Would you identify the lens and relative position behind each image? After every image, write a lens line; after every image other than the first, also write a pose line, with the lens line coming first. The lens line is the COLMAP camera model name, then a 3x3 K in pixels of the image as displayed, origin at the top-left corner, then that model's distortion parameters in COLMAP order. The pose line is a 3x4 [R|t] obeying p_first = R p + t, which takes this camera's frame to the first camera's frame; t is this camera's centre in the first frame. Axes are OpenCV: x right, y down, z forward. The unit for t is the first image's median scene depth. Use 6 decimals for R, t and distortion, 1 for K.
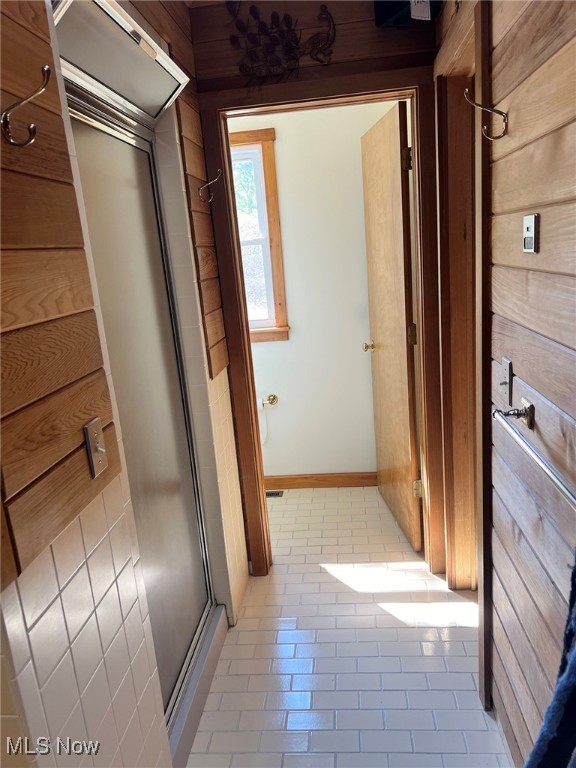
lens RADIAL K [[573.9, 0, 288.0], [0, 573.9, 384.0], [0, 0, 1]] dist [0.027742, -0.001851]
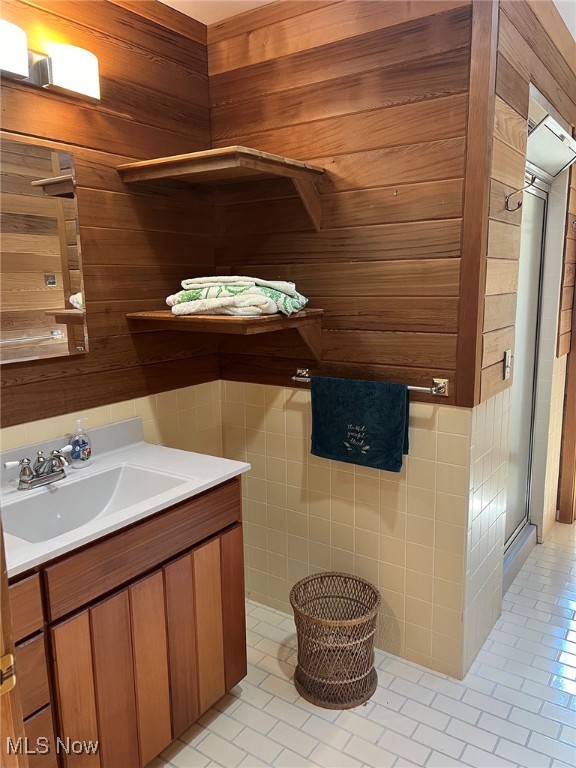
lens RADIAL K [[573.9, 0, 288.0], [0, 573.9, 384.0], [0, 0, 1]] dist [0.027742, -0.001851]
pose [[0.866939, 0.155319, -0.473597, -0.028734], [-0.168087, 0.985649, 0.015559, 0.149979], [0.469217, 0.066117, 0.880604, -0.561259]]
